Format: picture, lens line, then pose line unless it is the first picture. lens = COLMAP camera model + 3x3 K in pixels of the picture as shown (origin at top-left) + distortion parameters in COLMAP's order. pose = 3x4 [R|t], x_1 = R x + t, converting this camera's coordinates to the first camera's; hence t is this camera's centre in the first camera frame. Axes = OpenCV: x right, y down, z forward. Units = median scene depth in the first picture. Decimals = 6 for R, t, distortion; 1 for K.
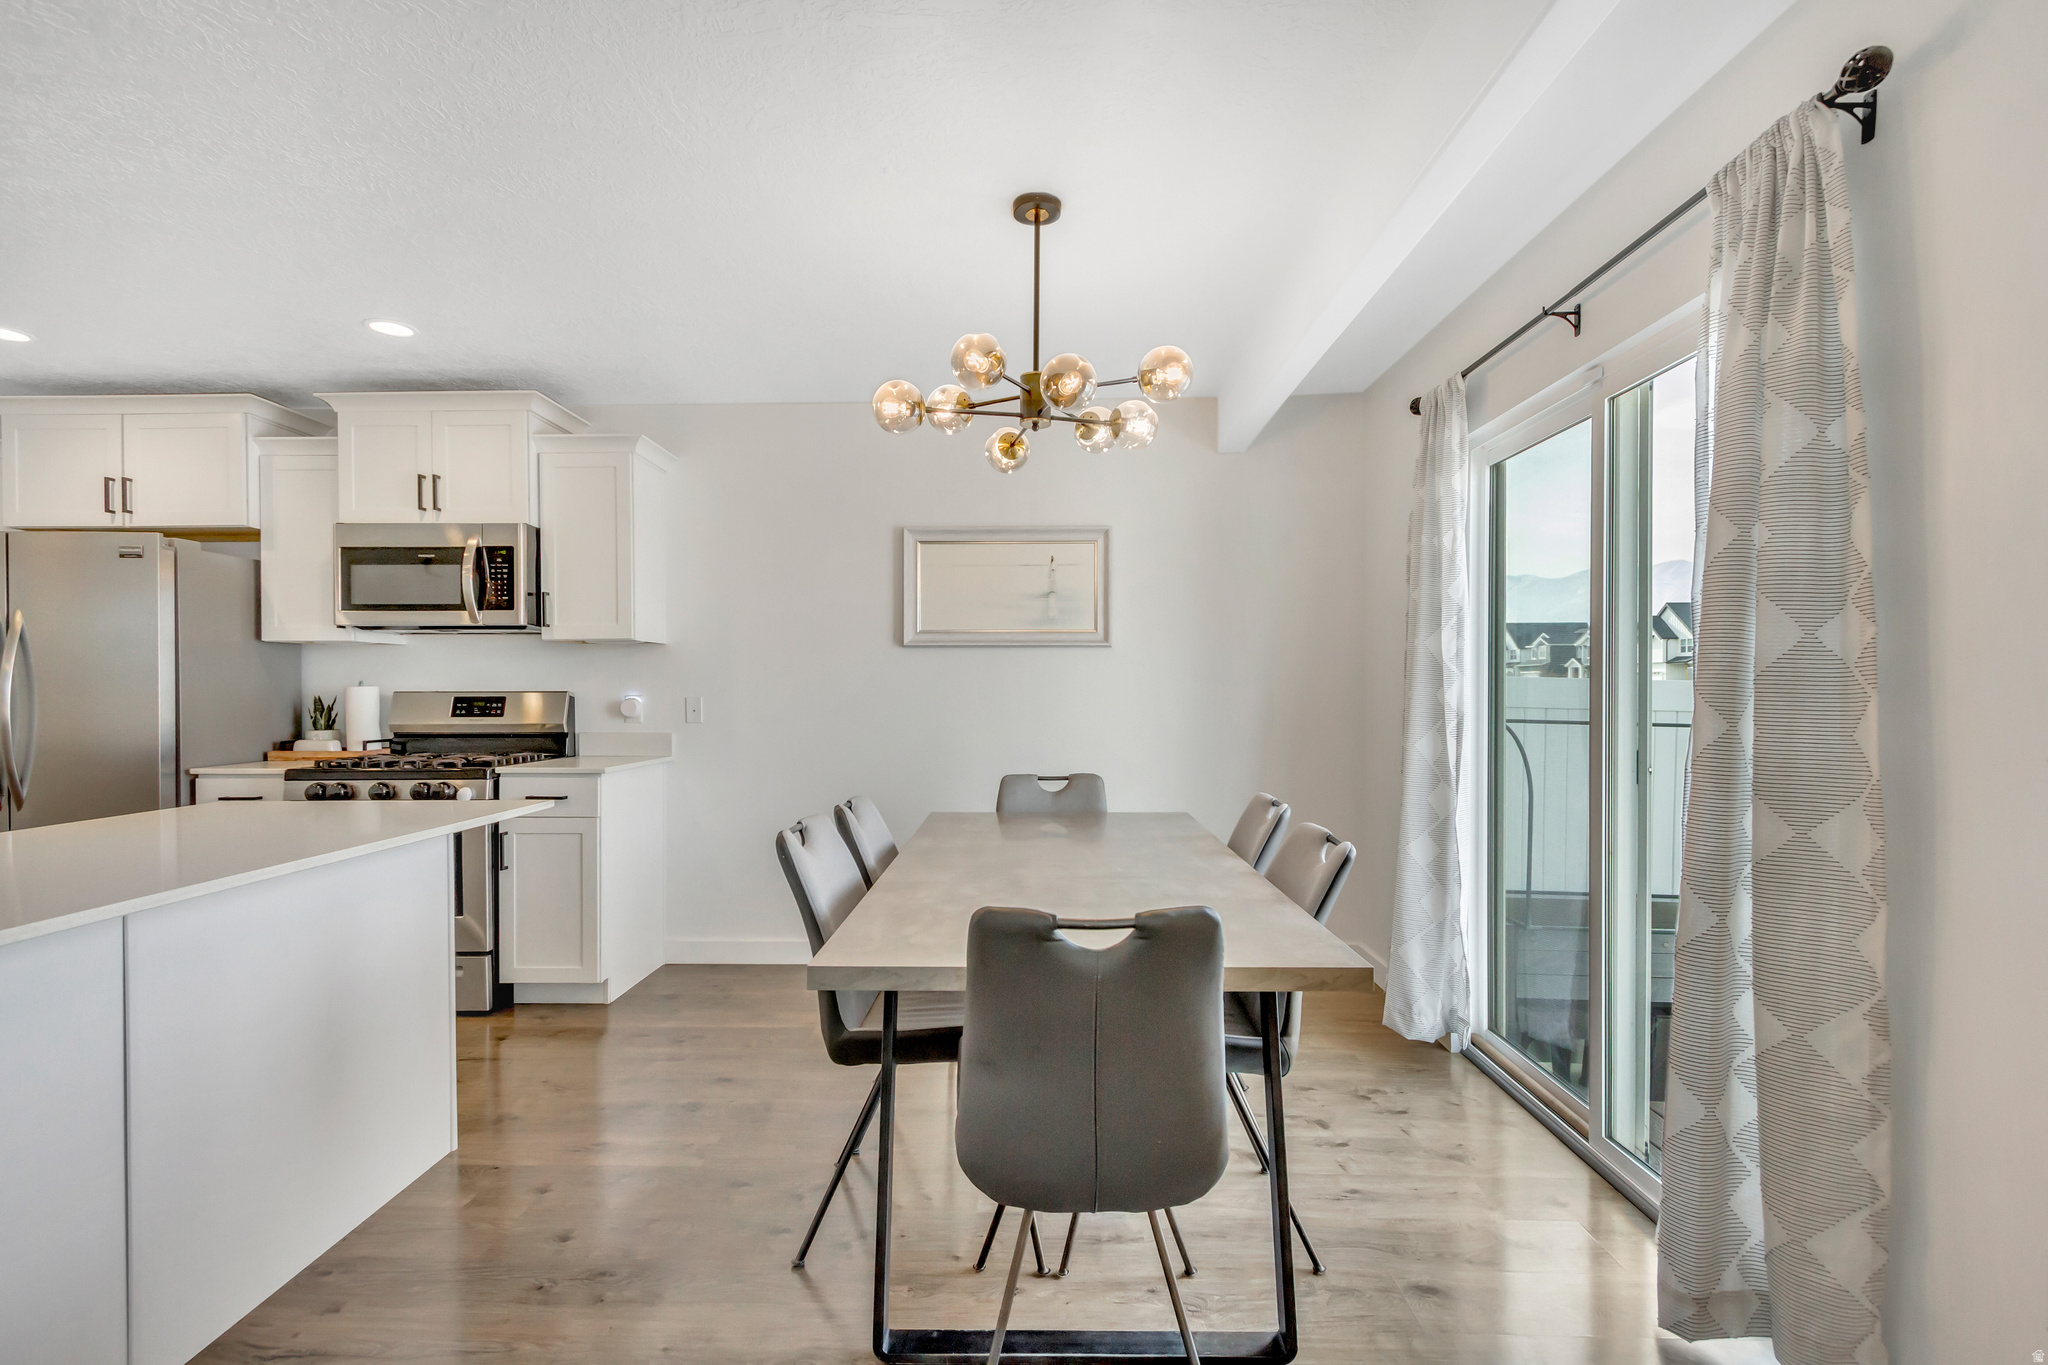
lens RADIAL K [[930.7, 0, 1011.2], [0, 930.7, 689.2], [0, 0, 1]] dist [0.009272, -0.000395]
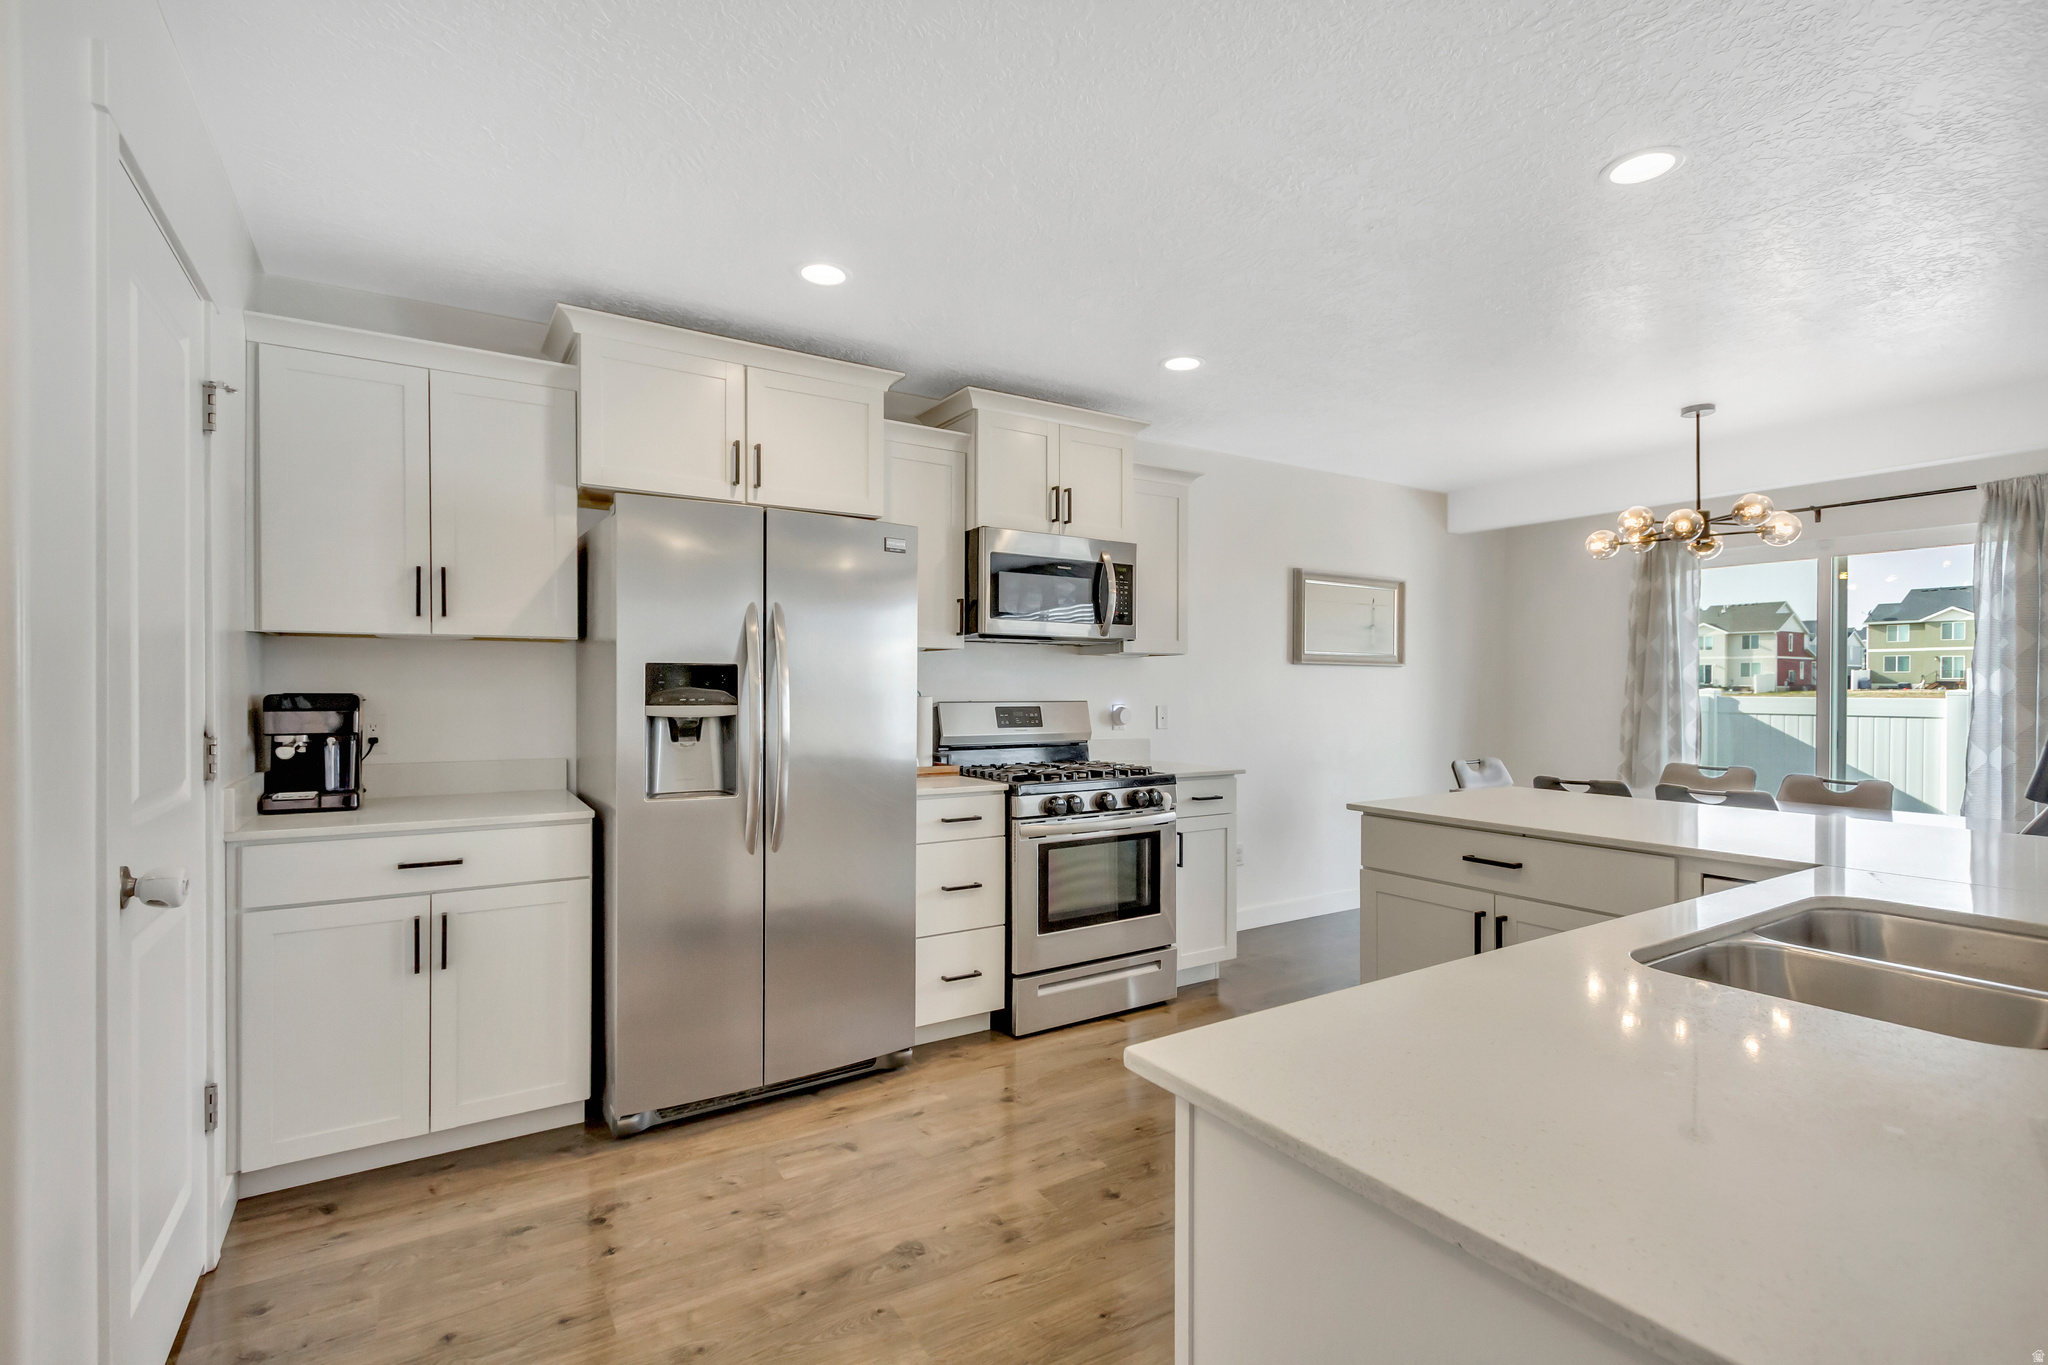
lens RADIAL K [[930.7, 0, 1030.4], [0, 930.7, 680.9], [0, 0, 1]] dist [0.009272, -0.000395]
pose [[0.830092, 0.010320, 0.557531, -1.114333], [-0.003246, 0.999901, -0.013675, -0.005846], [-0.557617, 0.009541, 0.830043, 0.171906]]
